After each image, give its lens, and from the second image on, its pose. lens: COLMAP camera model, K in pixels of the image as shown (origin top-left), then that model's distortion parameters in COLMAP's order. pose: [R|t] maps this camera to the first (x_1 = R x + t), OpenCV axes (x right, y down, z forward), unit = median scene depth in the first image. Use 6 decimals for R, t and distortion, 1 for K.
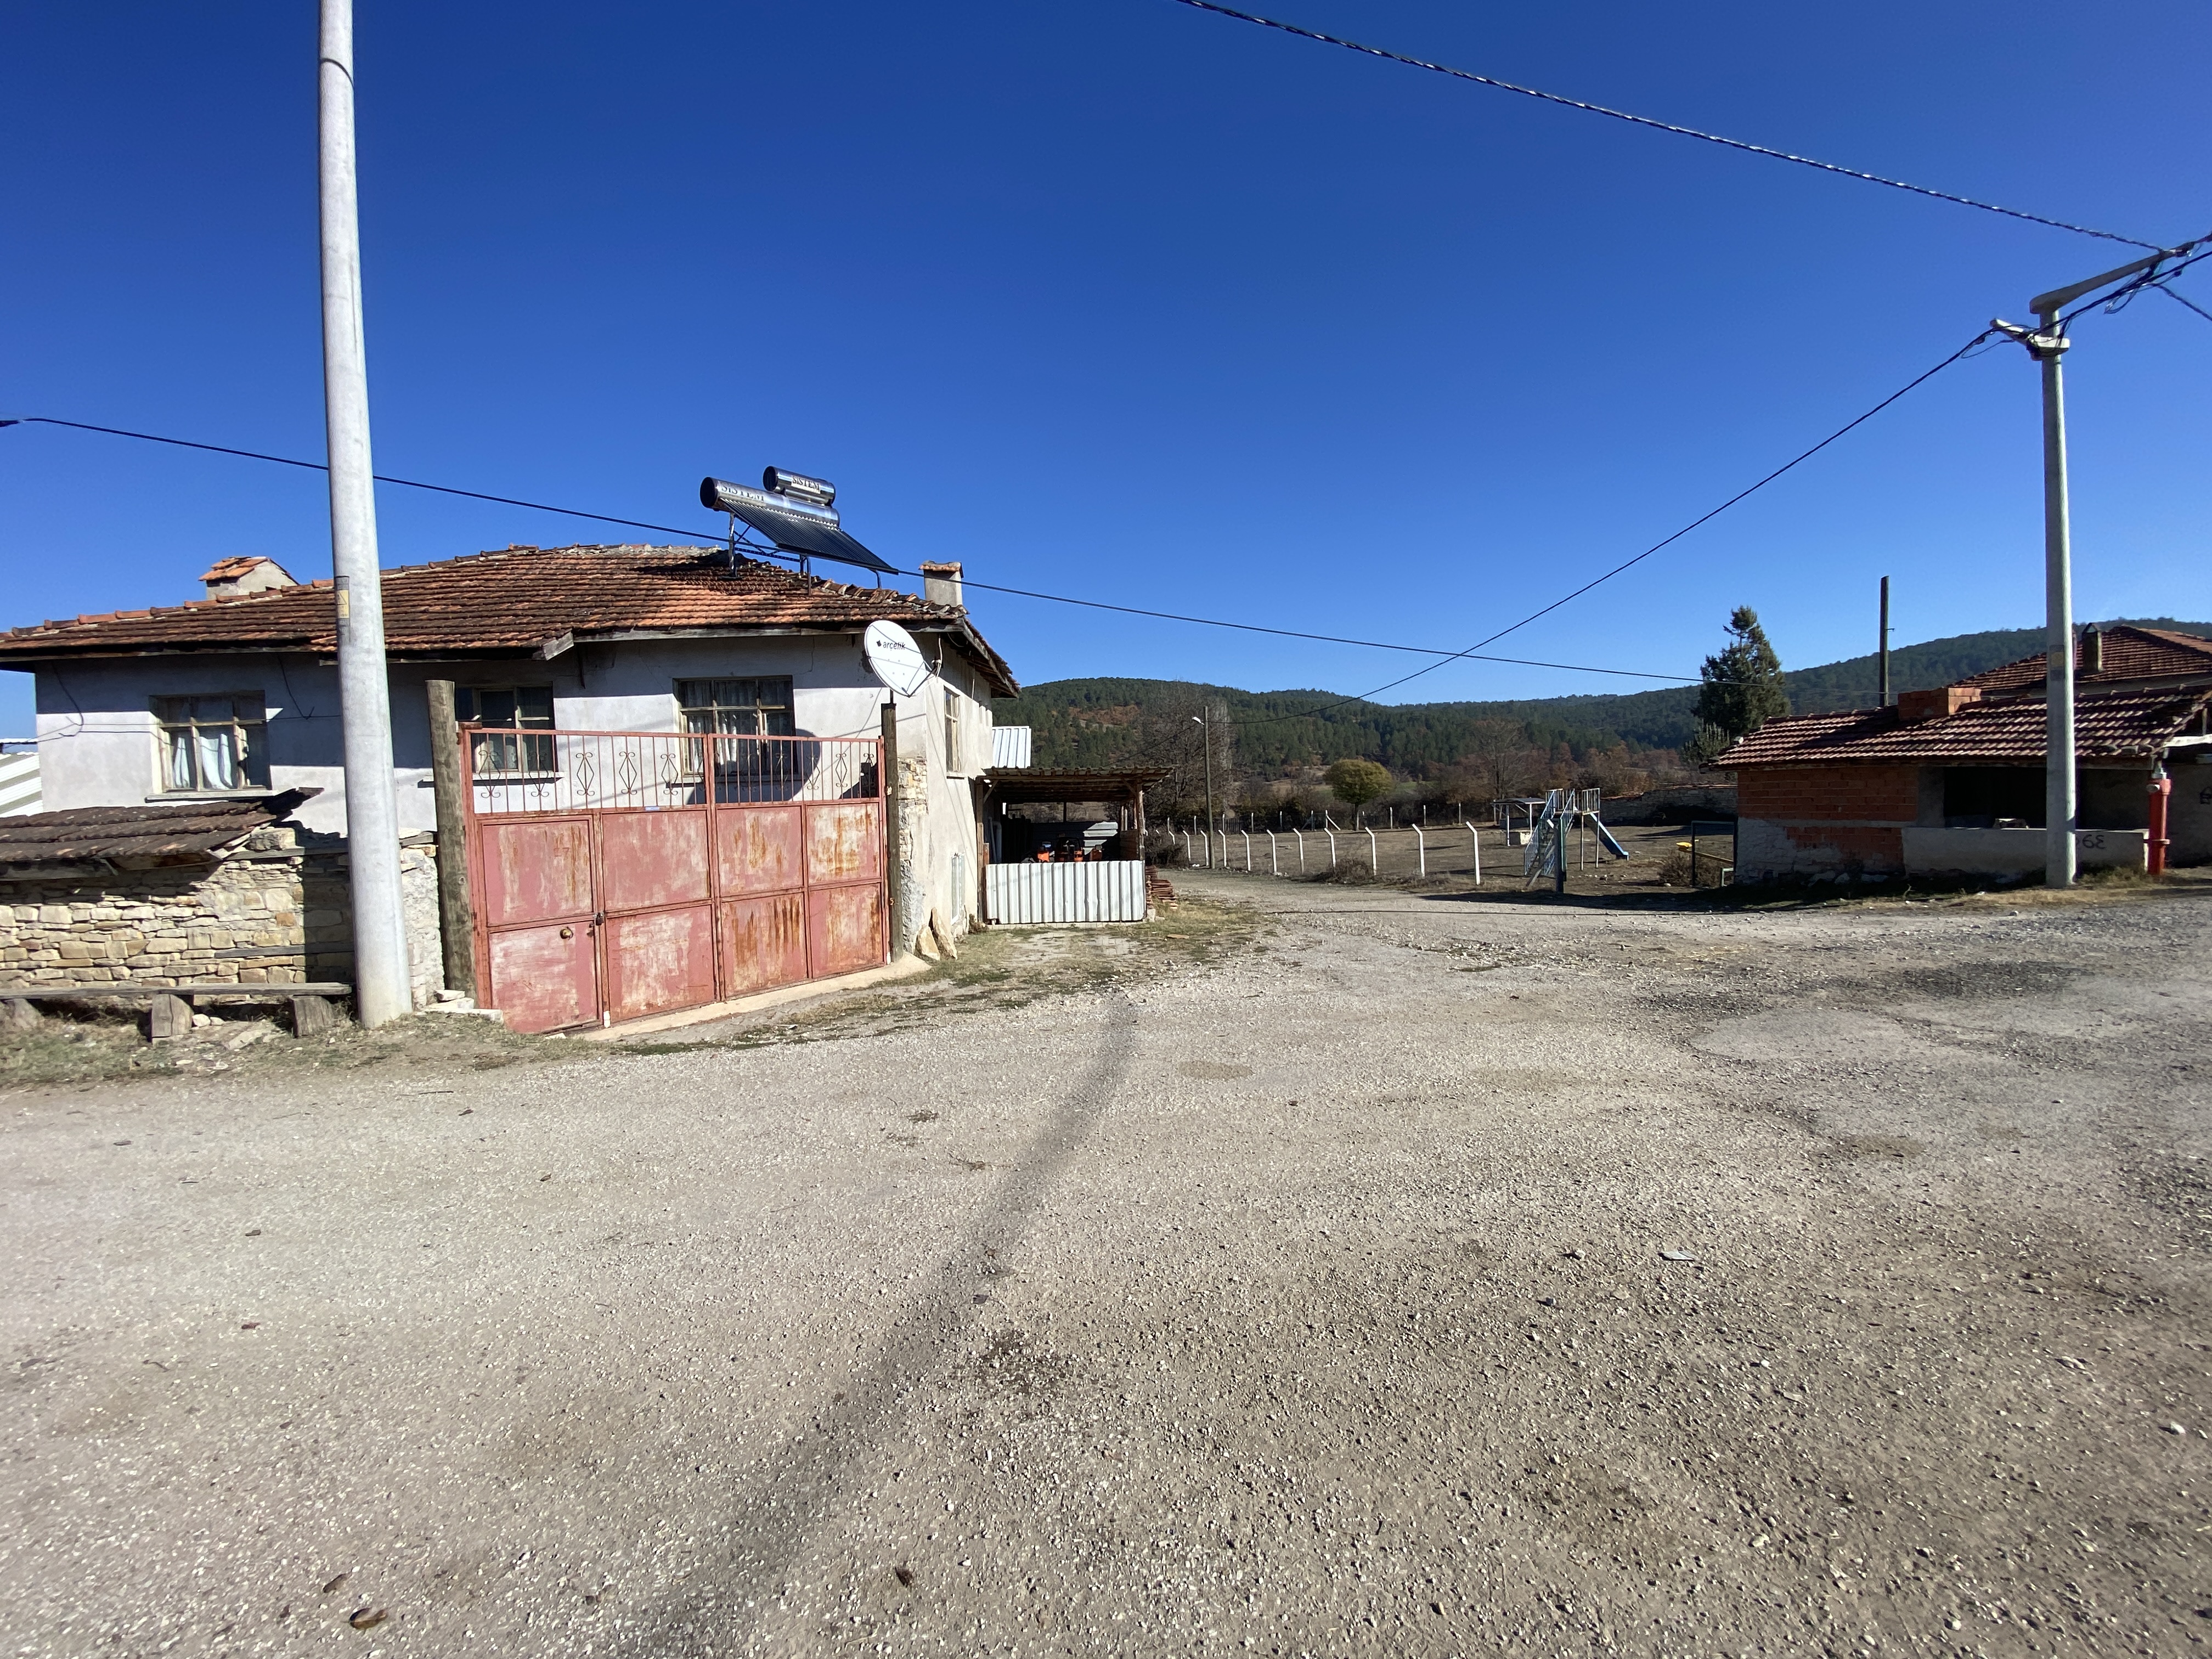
lens RADIAL K [[891.8, 0, 1112.5], [0, 891.8, 834.7], [0, 0, 1]] dist [0.013528, -0.017566]
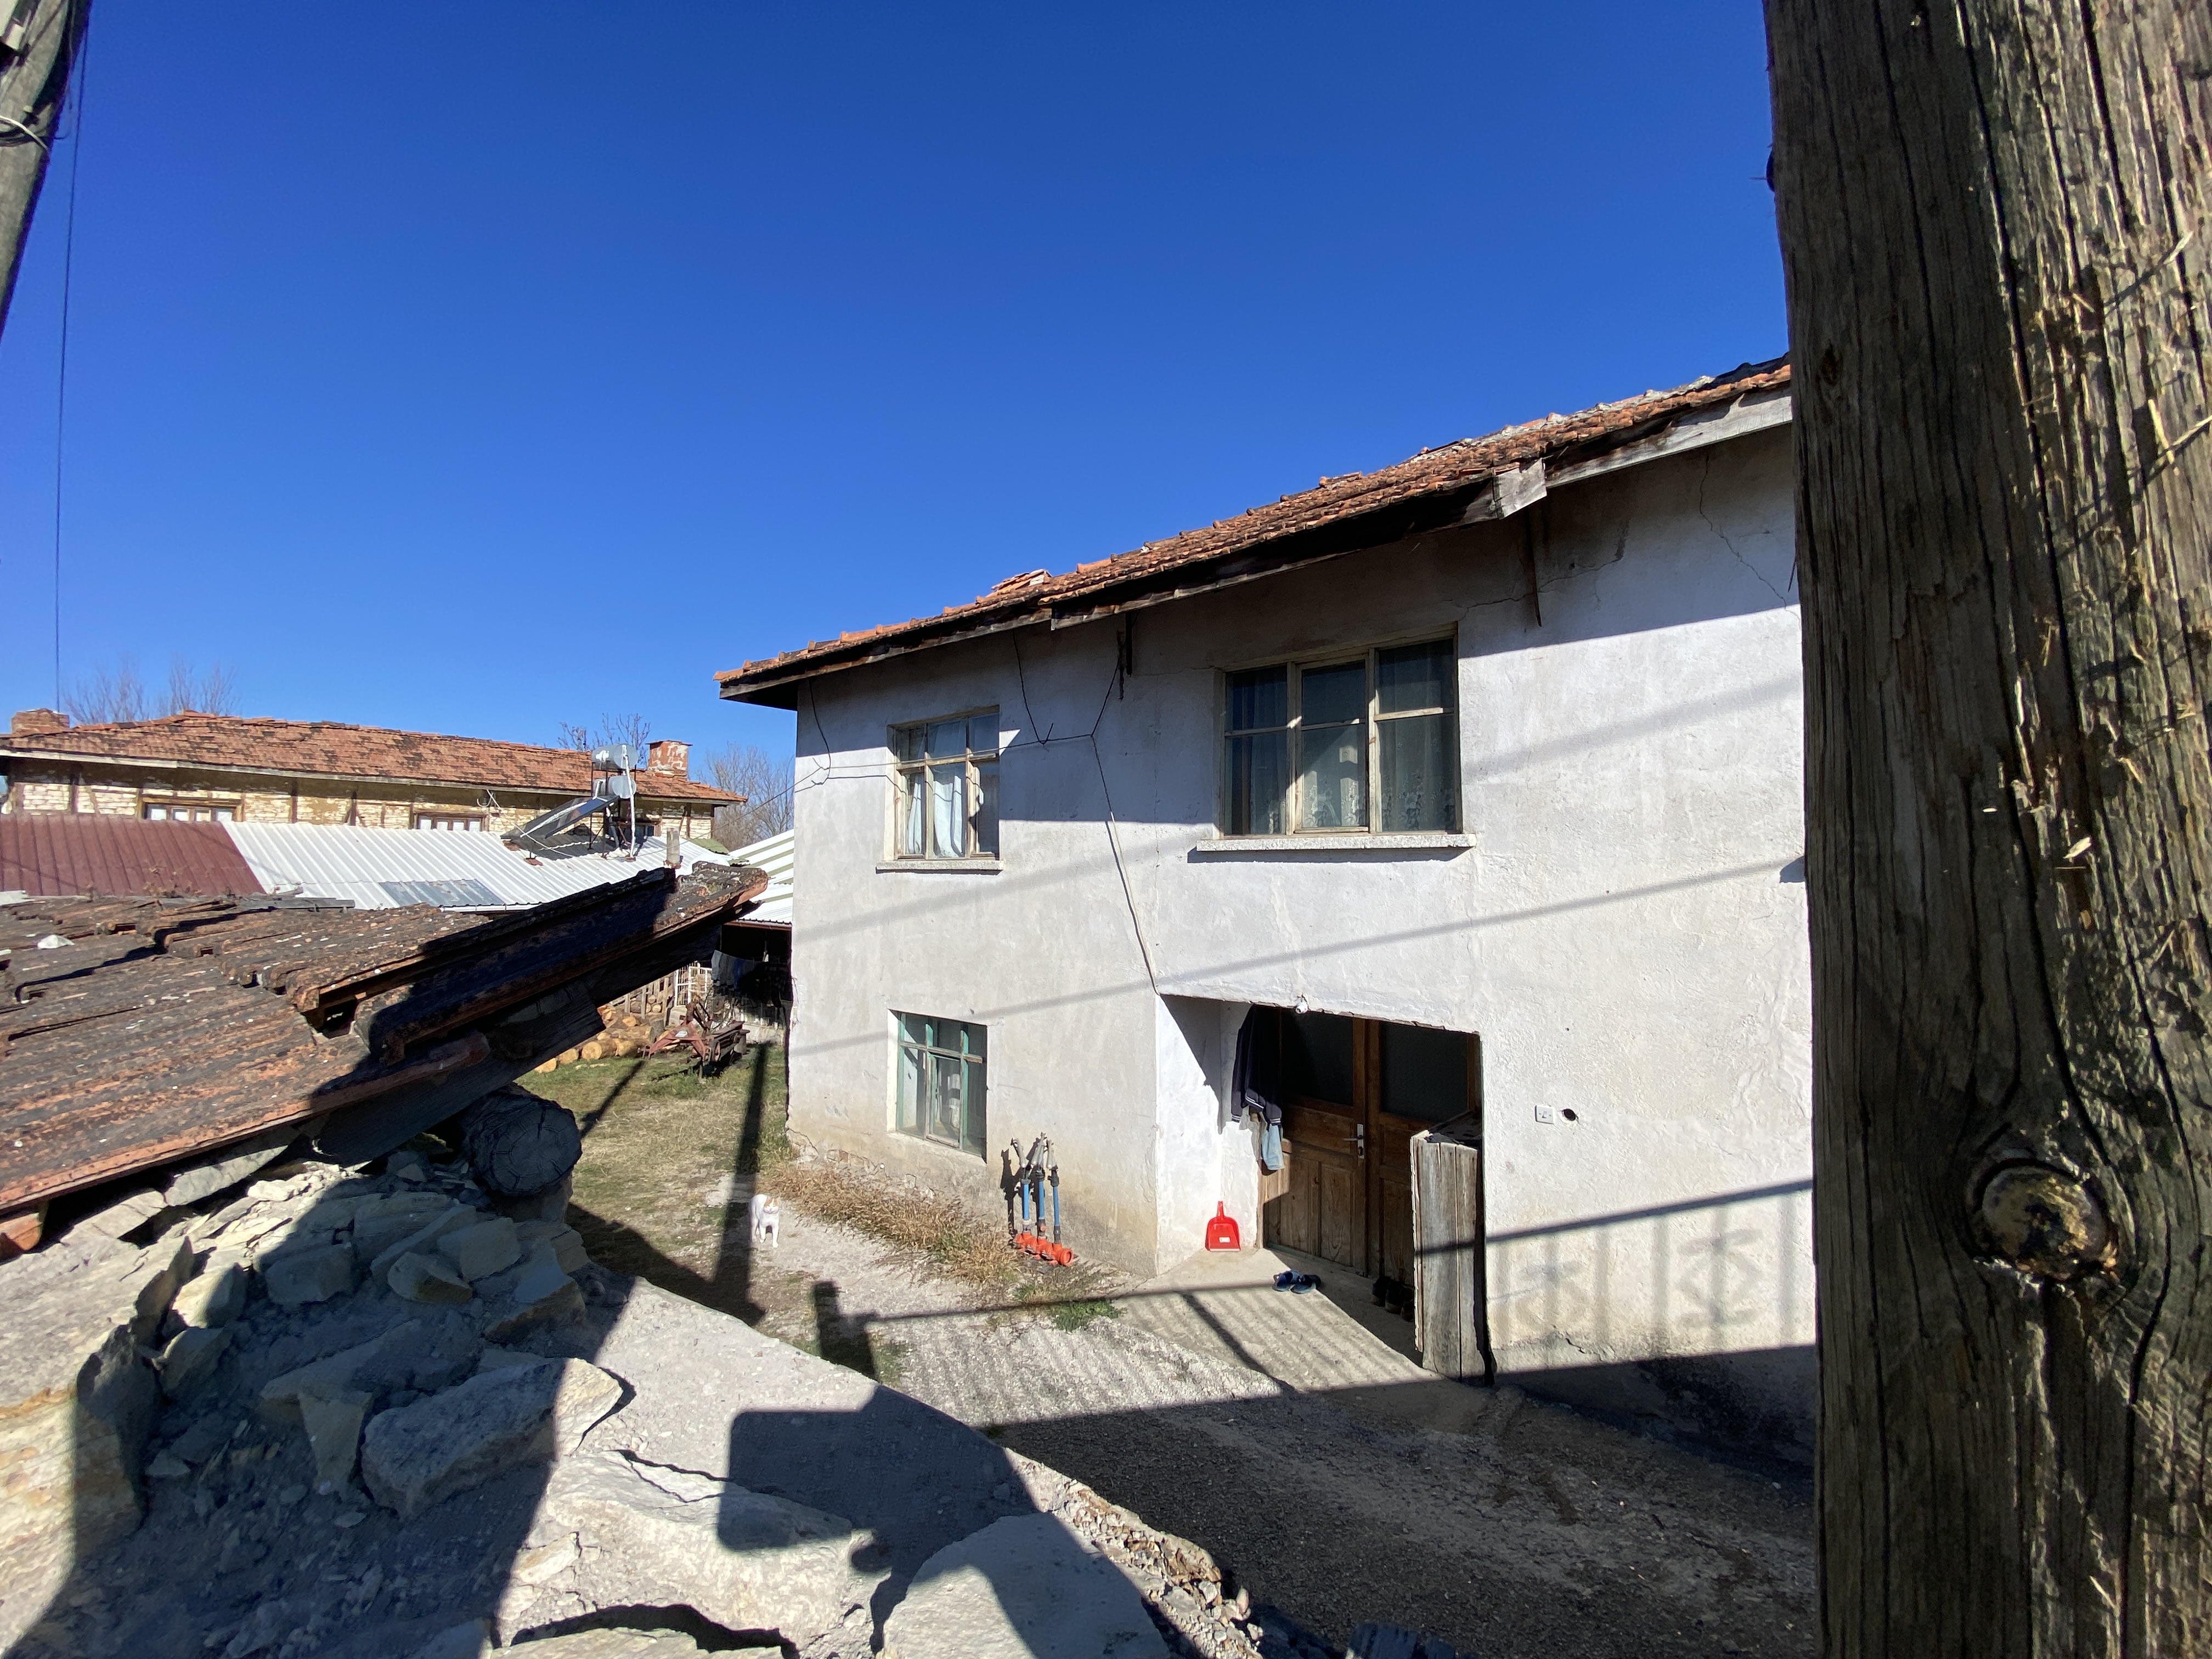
lens RADIAL K [[891.8, 0, 1095.7], [0, 891.8, 831.3], [0, 0, 1]] dist [0.013528, -0.017566]
pose [[0.732553, 0.000614, -0.680710, -0.464428], [-0.061859, 0.995922, -0.065672, -0.033317], [0.677893, 0.090216, 0.729604, 0.584195]]
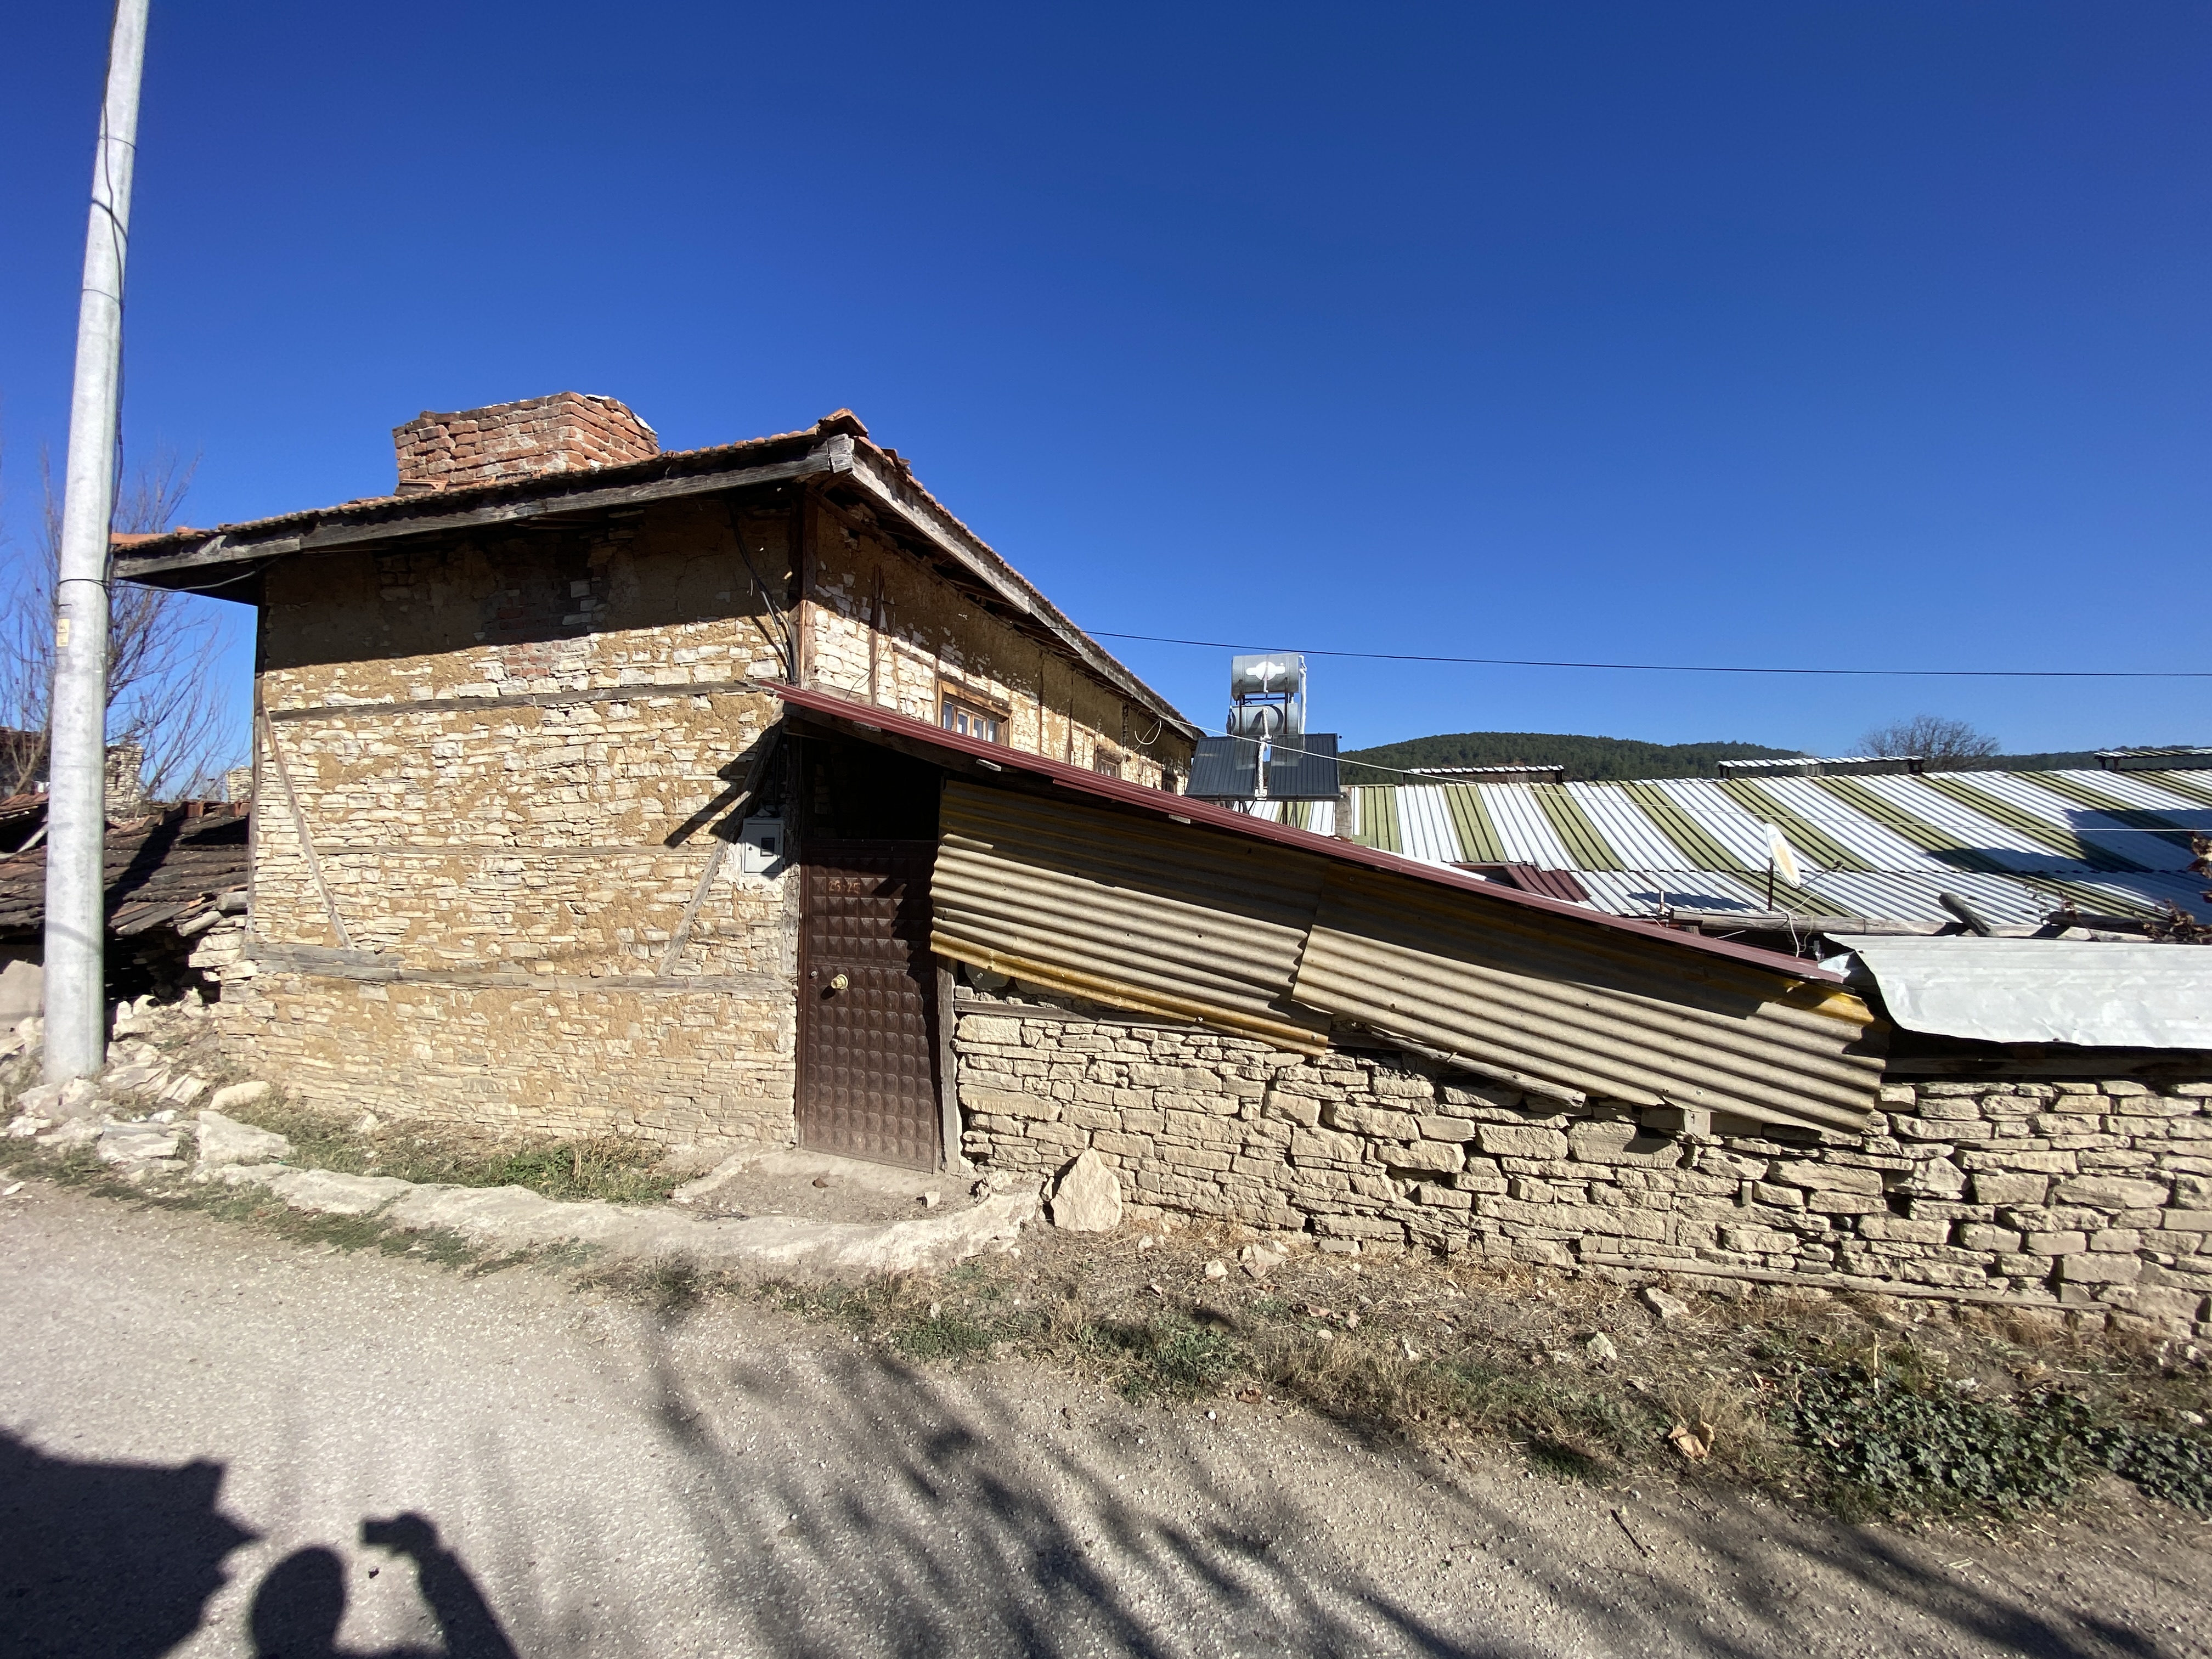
lens RADIAL K [[891.8, 0, 1100.0], [0, 891.8, 822.0], [0, 0, 1]] dist [0.013528, -0.017566]
pose [[0.924297, 0.010180, -0.381538, -2.346464], [-0.041113, 0.996483, -0.073011, 0.046940], [0.379453, 0.083170, 0.921465, 0.068012]]
